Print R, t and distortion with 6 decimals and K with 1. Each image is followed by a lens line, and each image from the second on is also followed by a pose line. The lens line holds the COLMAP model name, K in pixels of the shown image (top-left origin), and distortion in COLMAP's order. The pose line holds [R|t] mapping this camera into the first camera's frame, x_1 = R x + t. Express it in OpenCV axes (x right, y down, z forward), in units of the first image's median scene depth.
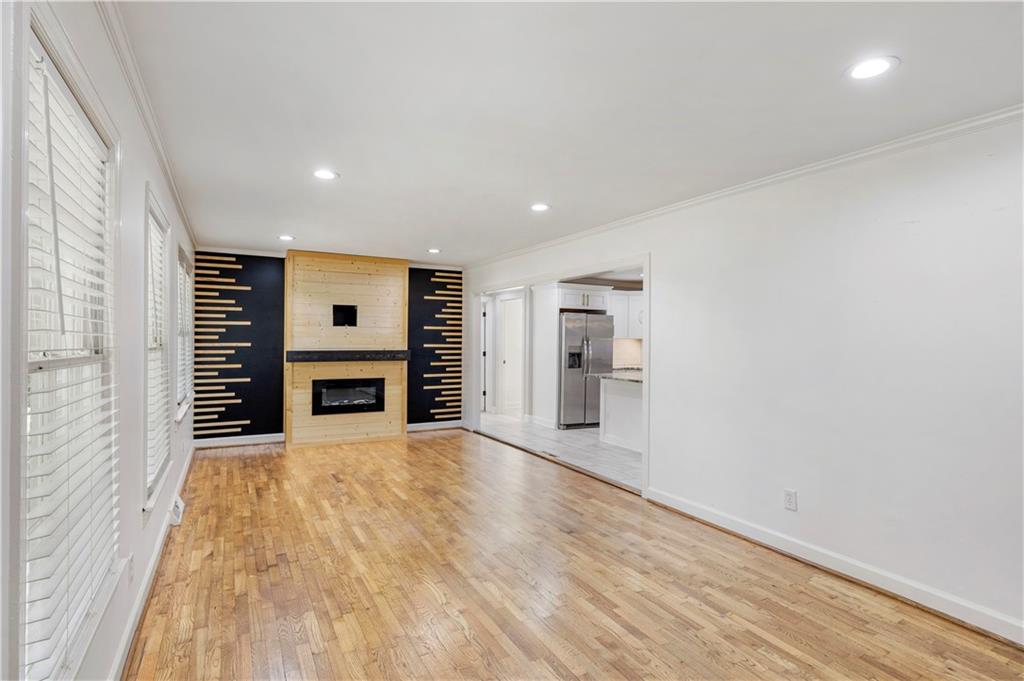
lens RADIAL K [[513.7, 0, 517.7], [0, 513.7, 338.7], [0, 0, 1]] dist [-0.005010, 0.000299]
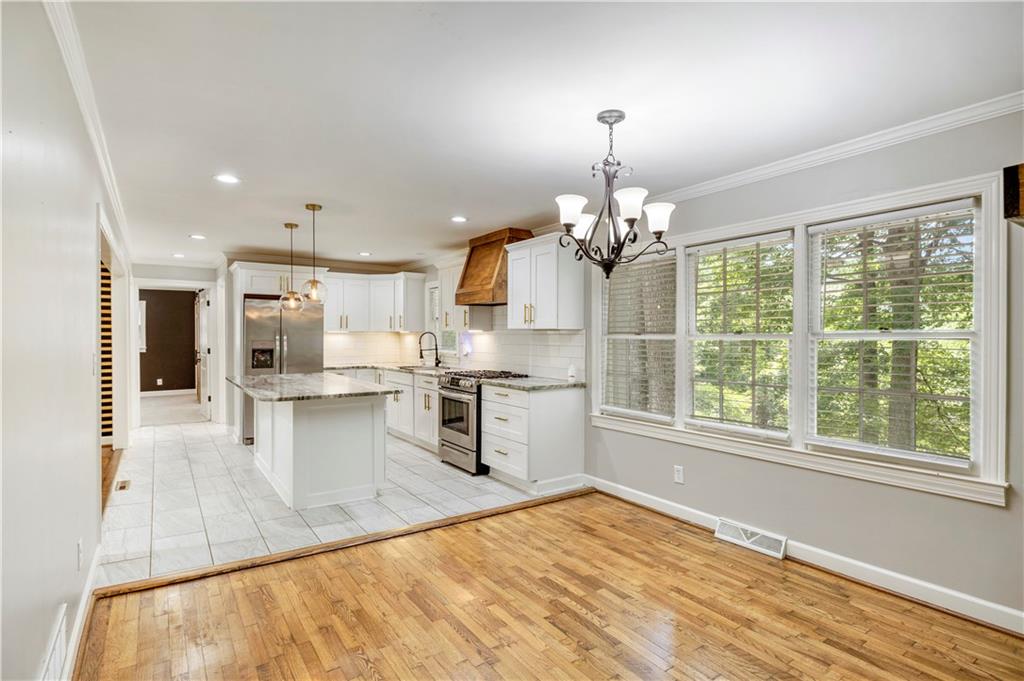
lens RADIAL K [[513.7, 0, 501.2], [0, 513.7, 345.3], [0, 0, 1]] dist [-0.005010, 0.000299]
pose [[0.995784, -0.007897, 0.091386, 0.503064], [0.005837, 0.999723, 0.022781, 0.006512], [-0.091541, -0.022152, 0.995555, 0.205425]]
